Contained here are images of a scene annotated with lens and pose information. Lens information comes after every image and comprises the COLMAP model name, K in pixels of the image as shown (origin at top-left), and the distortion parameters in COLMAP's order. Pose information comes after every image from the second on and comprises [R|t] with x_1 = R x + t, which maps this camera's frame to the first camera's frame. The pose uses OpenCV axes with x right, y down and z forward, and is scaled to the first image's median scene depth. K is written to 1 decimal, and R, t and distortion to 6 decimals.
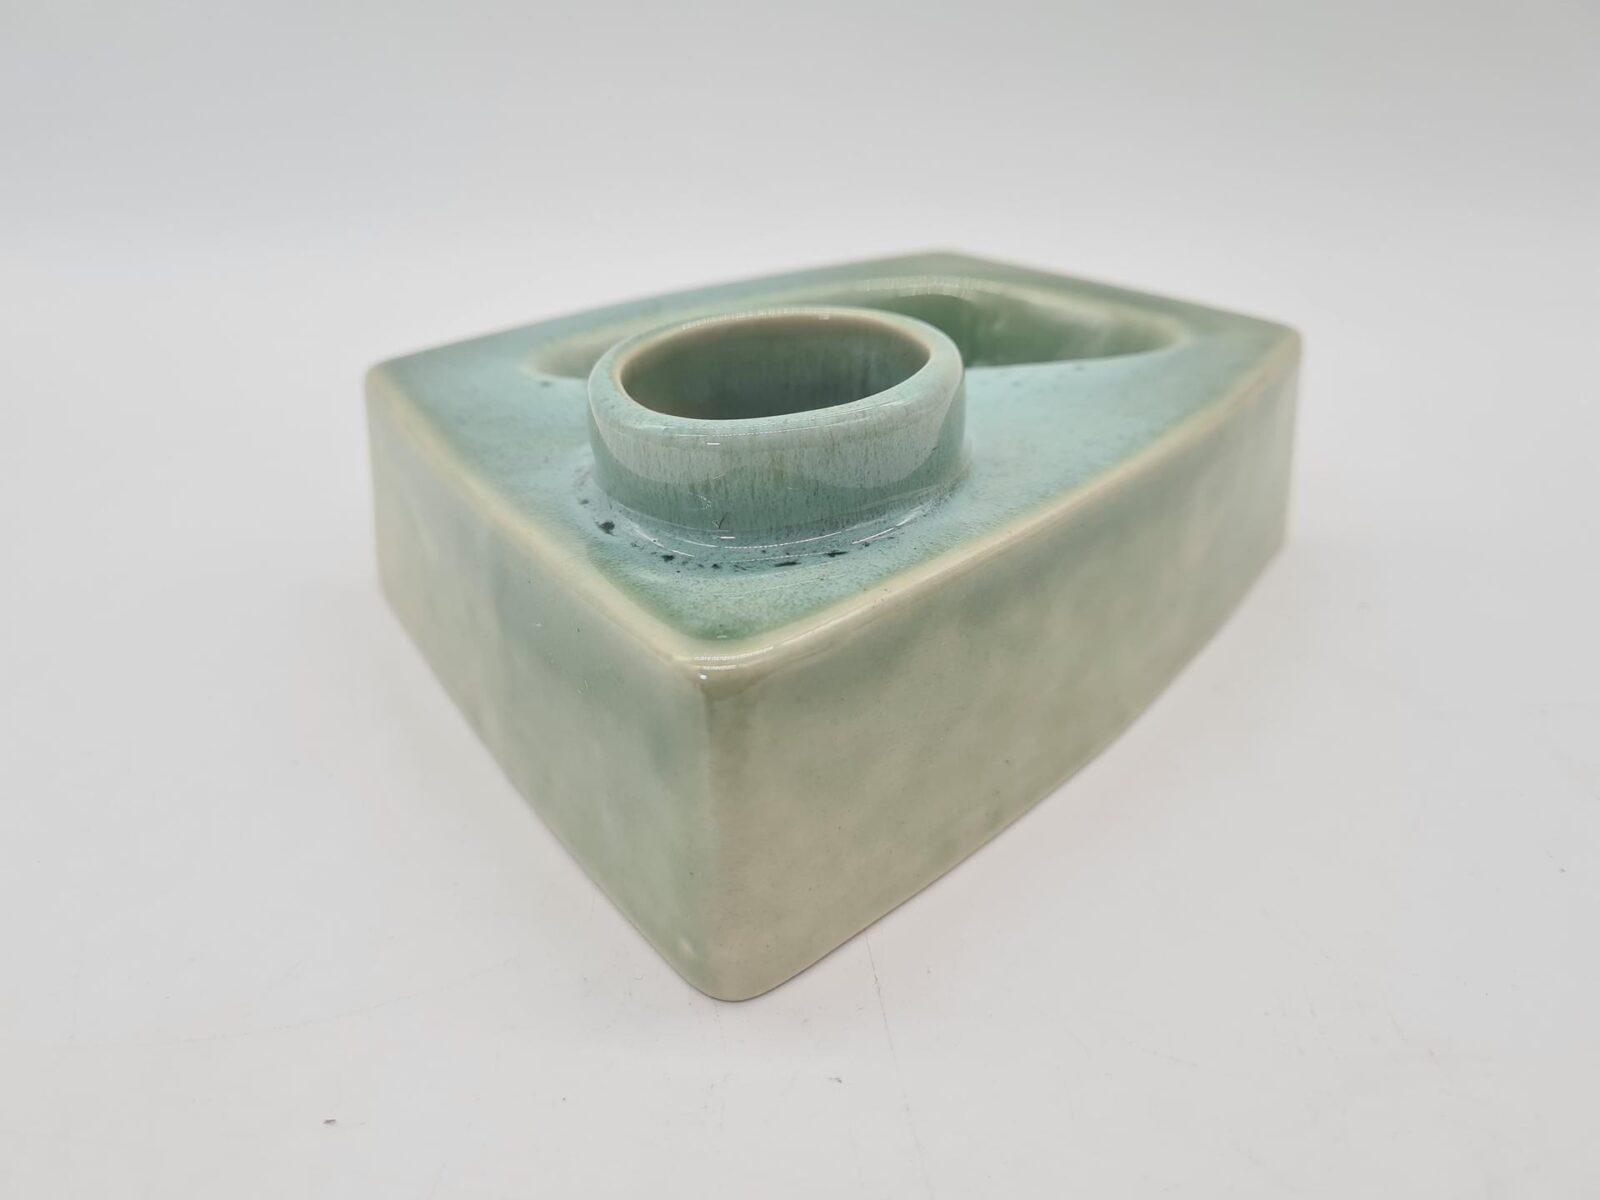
lens RADIAL K [[1262.6, 0, 801.5], [0, 1262.6, 603.2], [0, 0, 1]] dist [-0.002754, -0.000110]
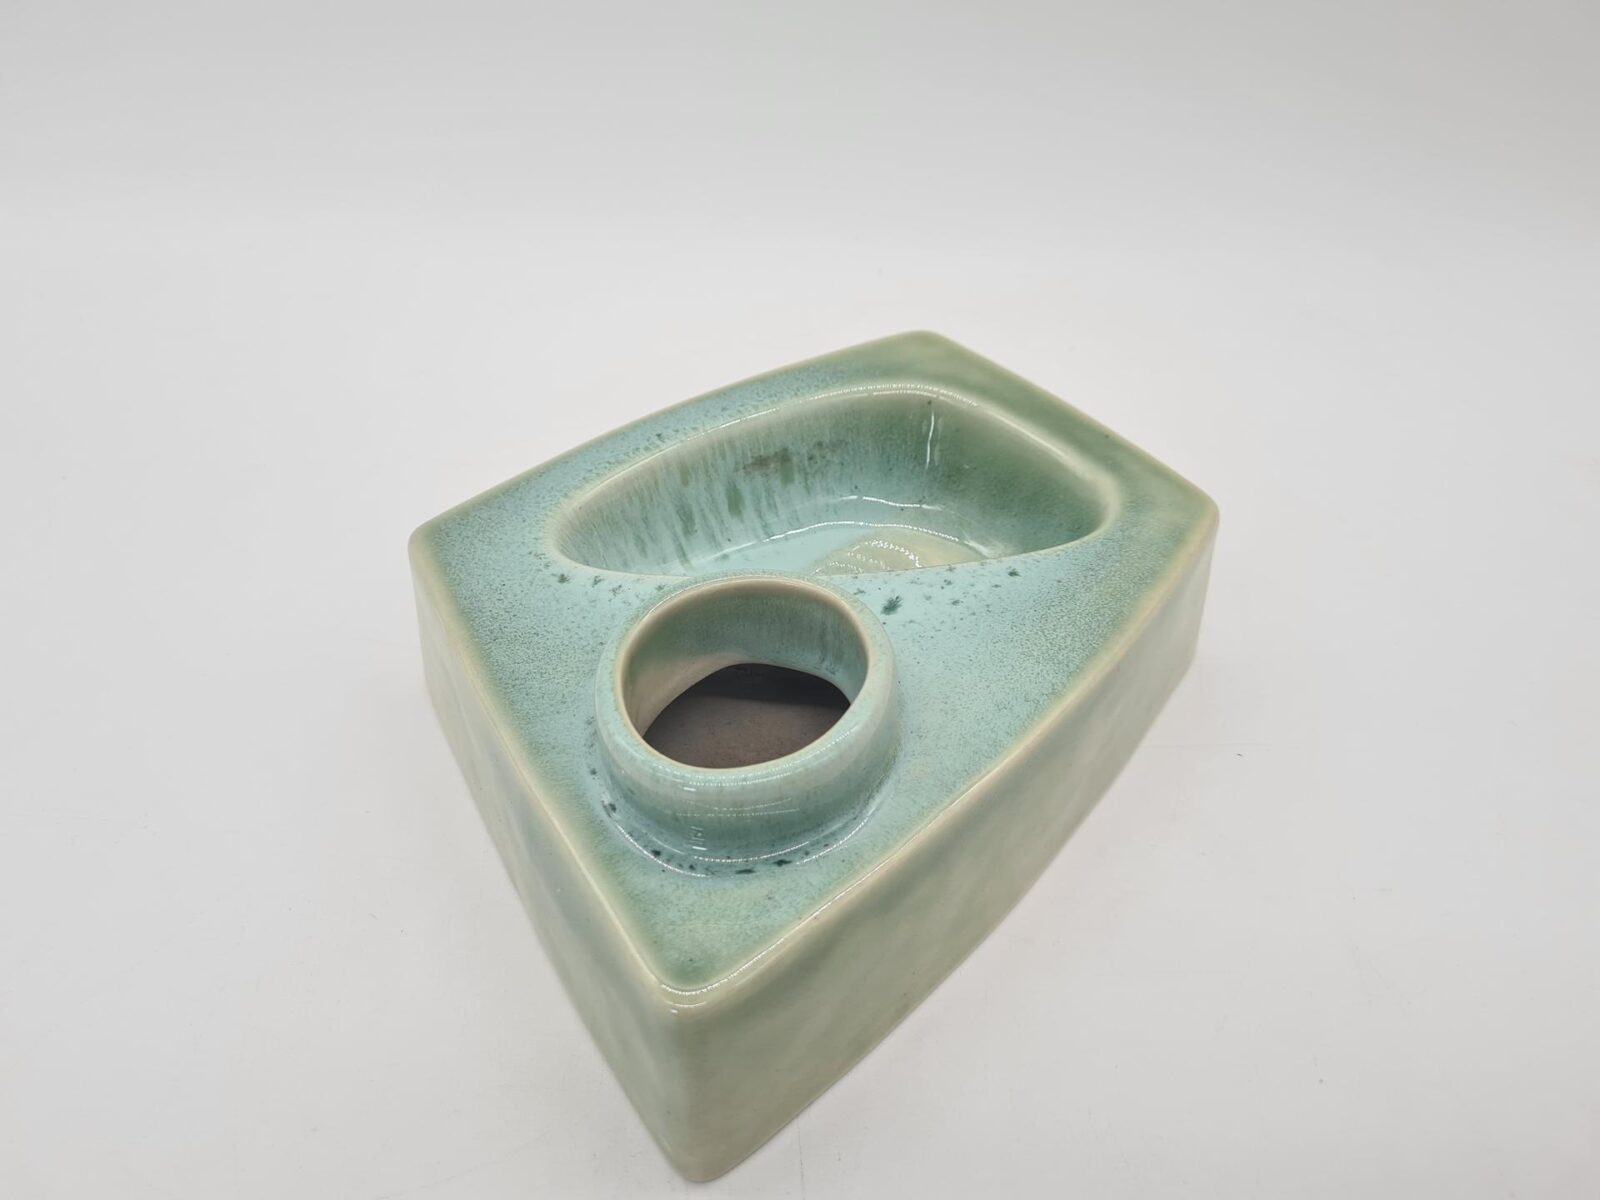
lens RADIAL K [[1262.6, 0, 803.7], [0, 1262.6, 559.0], [0, 0, 1]] dist [-0.002754, -0.000110]
pose [[0.999427, 0.031284, -0.012938, 0.049501], [-0.027879, 0.977367, 0.209704, -0.552203], [0.019205, -0.209223, 0.977679, -0.195012]]
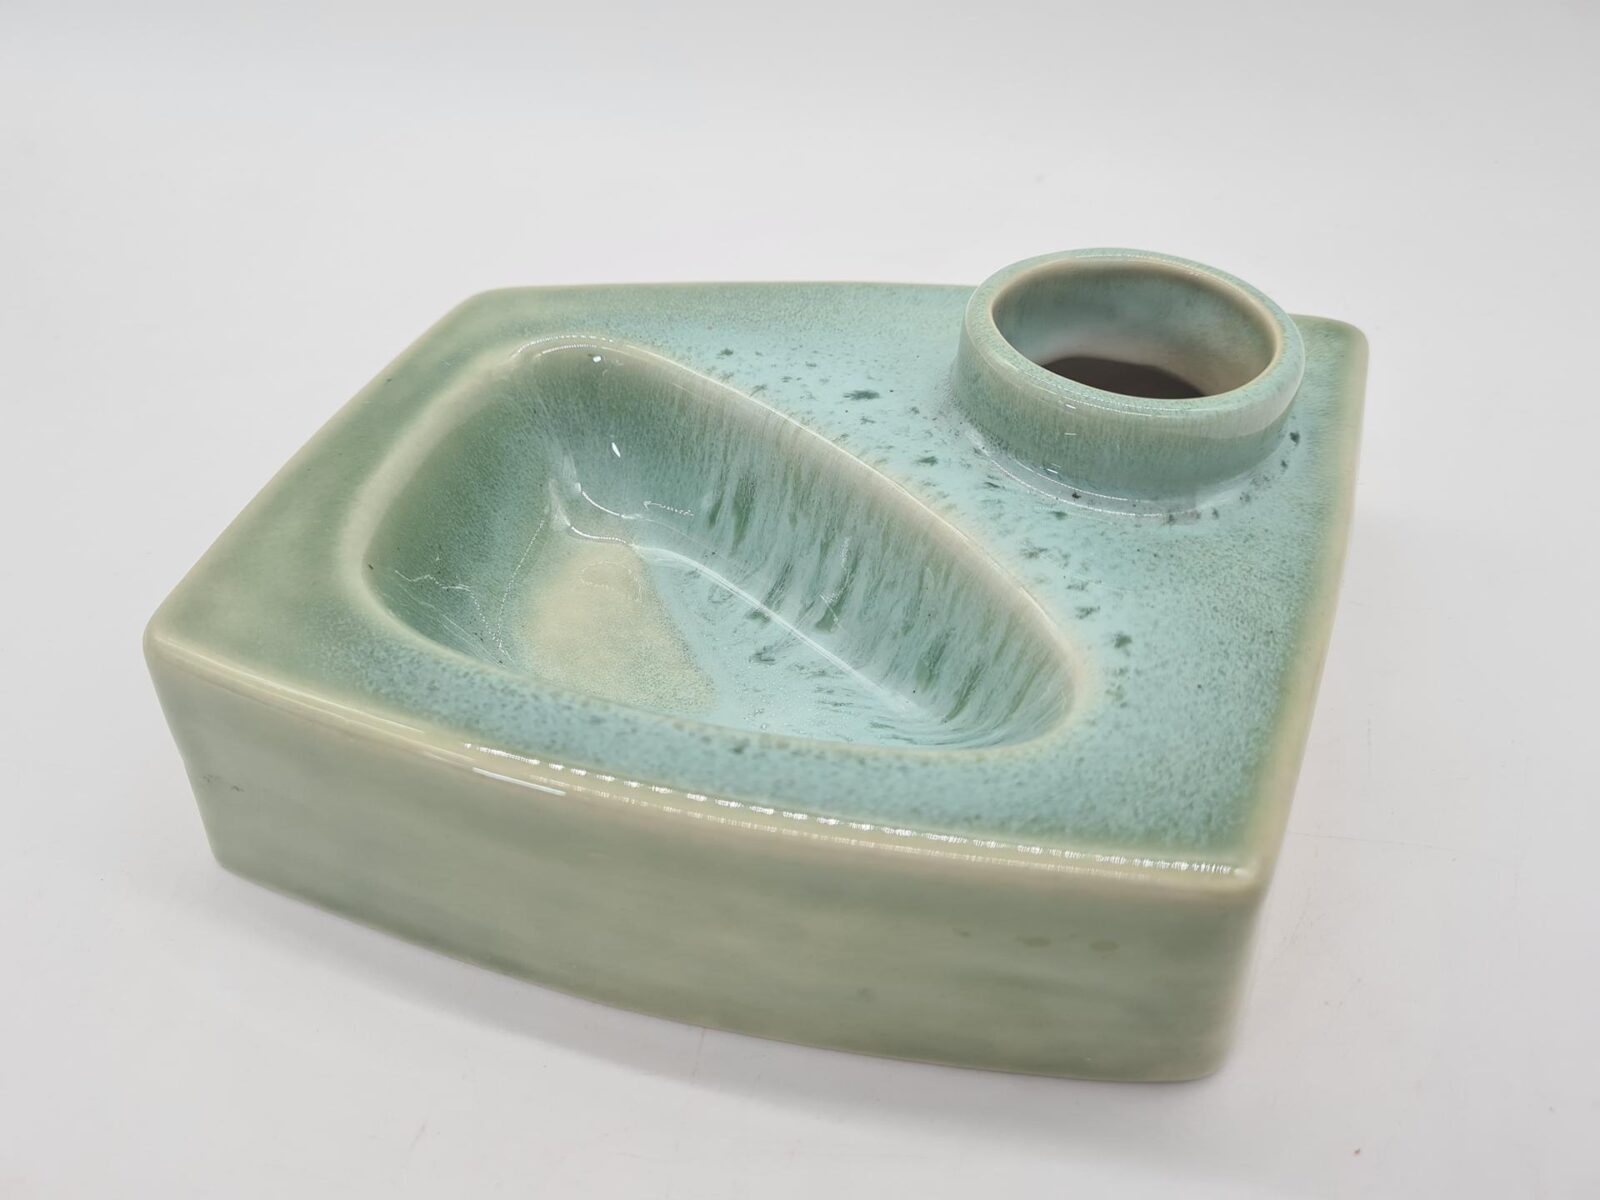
lens RADIAL K [[1262.6, 0, 803.0], [0, 1262.6, 603.3], [0, 0, 1]] dist [-0.002754, -0.000110]
pose [[-0.573162, -0.539942, 0.616399, -0.687633], [0.391315, 0.480558, 0.784816, -1.079103], [-0.719971, 0.691033, -0.064150, 1.448782]]
